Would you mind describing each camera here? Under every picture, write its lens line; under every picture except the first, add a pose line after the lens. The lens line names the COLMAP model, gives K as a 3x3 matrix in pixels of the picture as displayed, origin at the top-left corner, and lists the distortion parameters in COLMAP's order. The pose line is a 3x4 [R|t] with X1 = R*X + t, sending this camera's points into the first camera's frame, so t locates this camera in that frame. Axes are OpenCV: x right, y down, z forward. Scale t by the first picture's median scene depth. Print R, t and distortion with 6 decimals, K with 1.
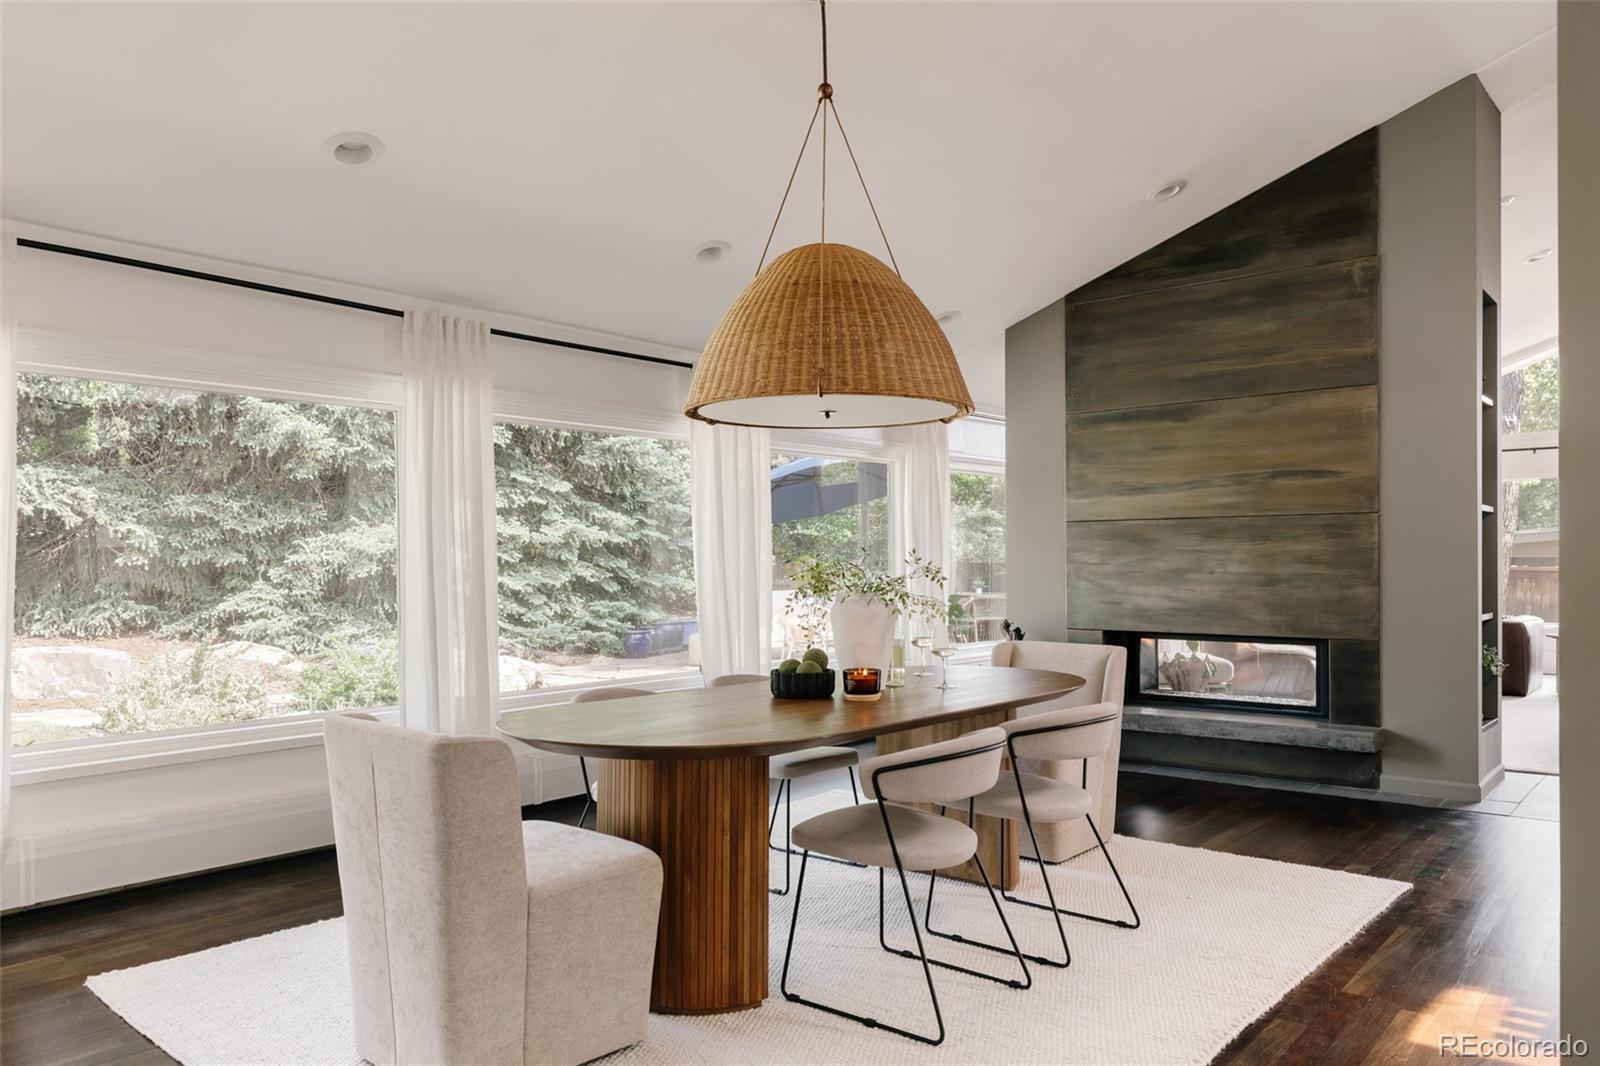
lens RADIAL K [[1114.6, 0, 799.7], [0, 1114.6, 538.6], [0, 0, 1]] dist [0.016360, -0.022899]
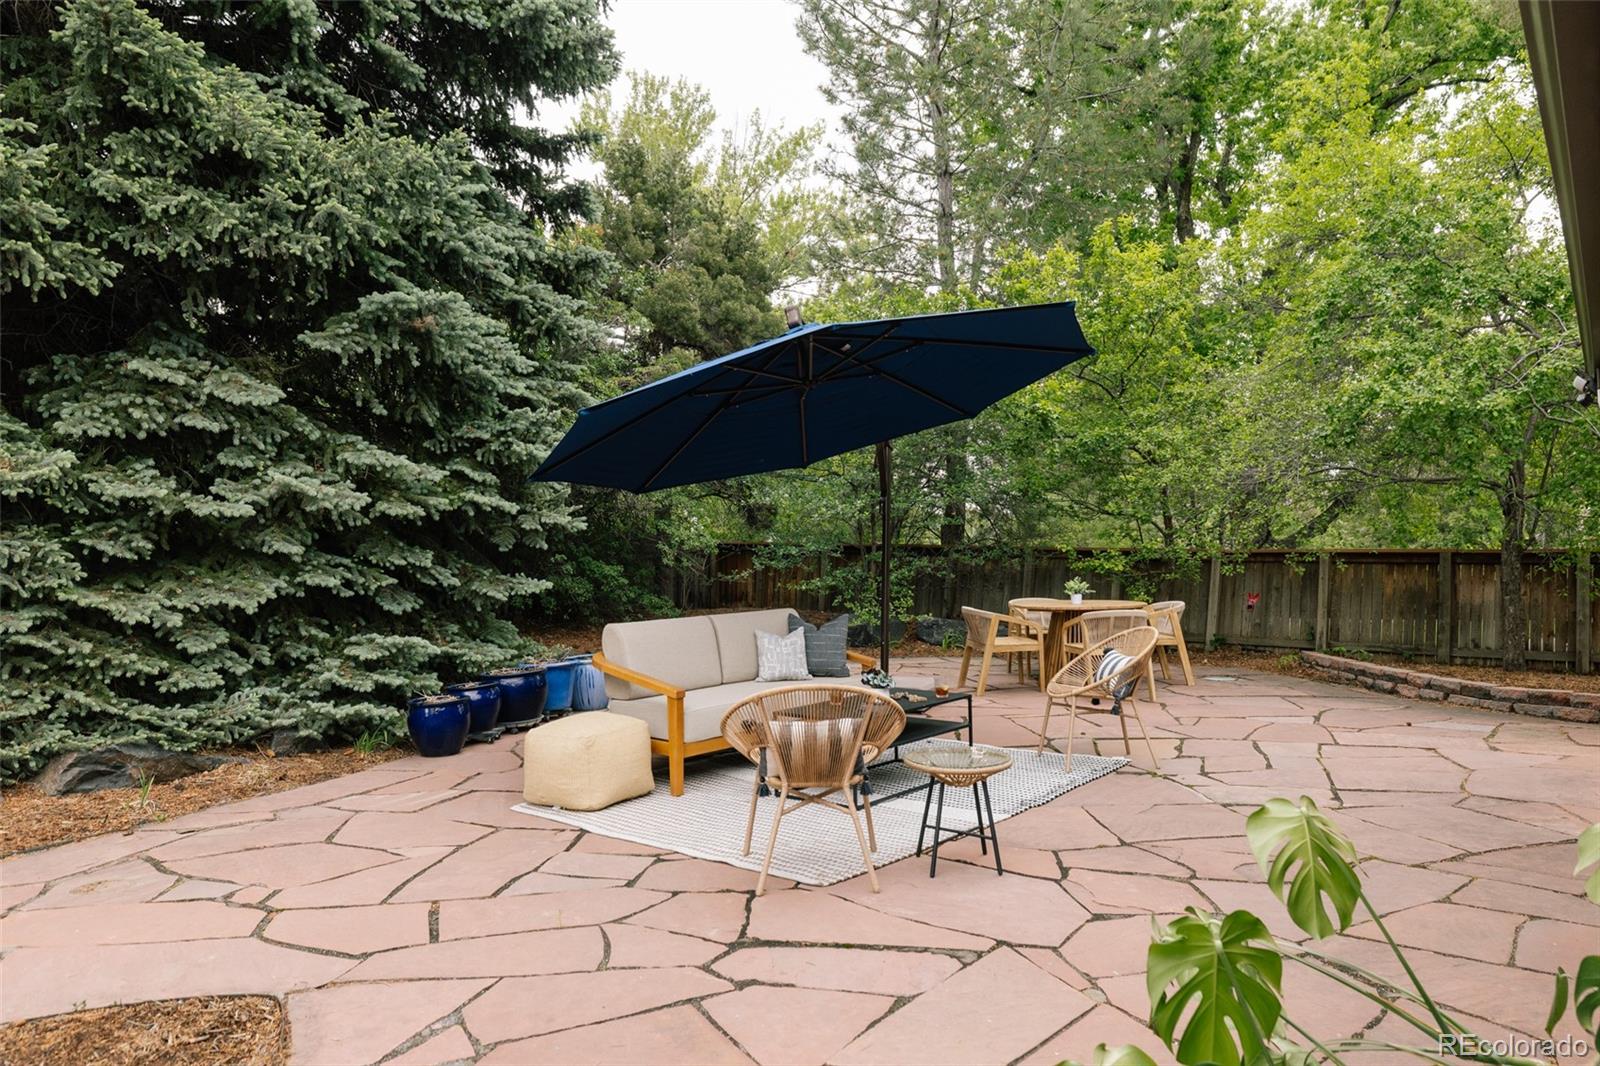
lens RADIAL K [[1114.6, 0, 800.3], [0, 1114.6, 533.4], [0, 0, 1]] dist [0.016360, -0.022899]
pose [[0.999253, -0.009660, 0.037426, -0.007228], [0.009233, 0.999890, 0.011575, 0.008380], [-0.037534, -0.011221, 0.999232, 0.573865]]
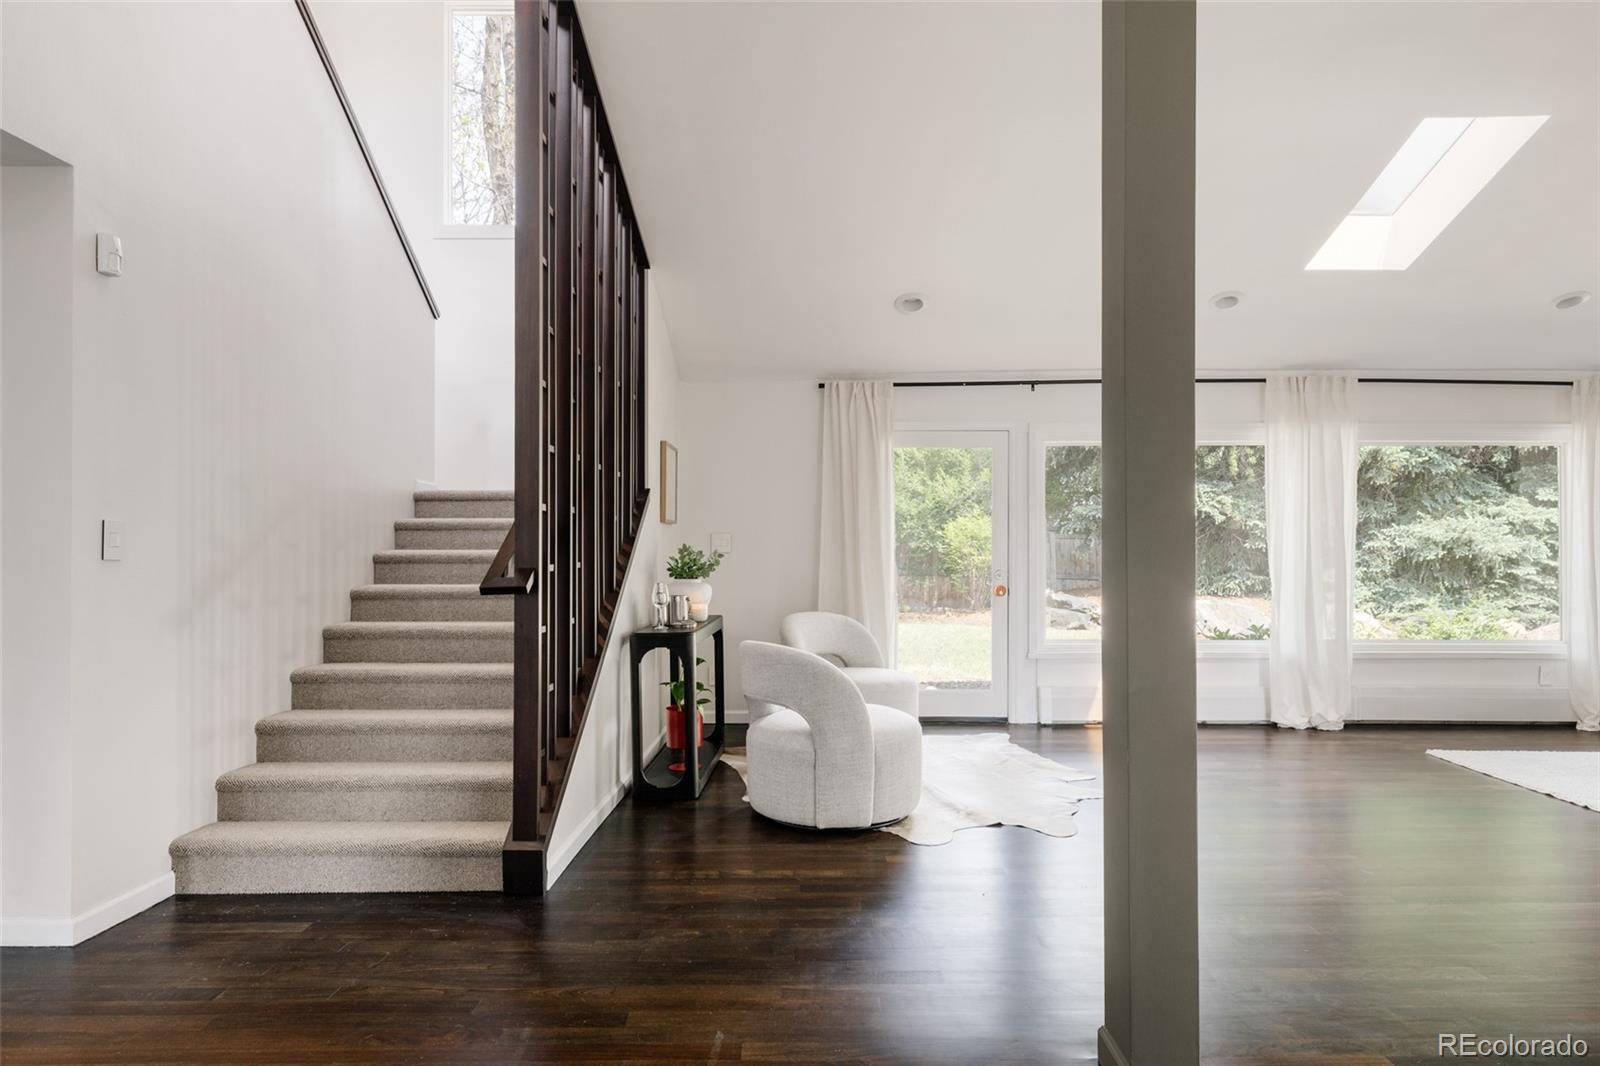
lens RADIAL K [[968.9, 0, 800.1], [0, 968.9, 531.1], [0, 0, 1]] dist [0.000526, -0.000239]
pose [[0.642529, -0.004564, -0.766248, -0.006846], [0.006714, 0.999977, -0.000326, -0.001772], [0.766232, -0.004935, 0.642545, -0.241026]]
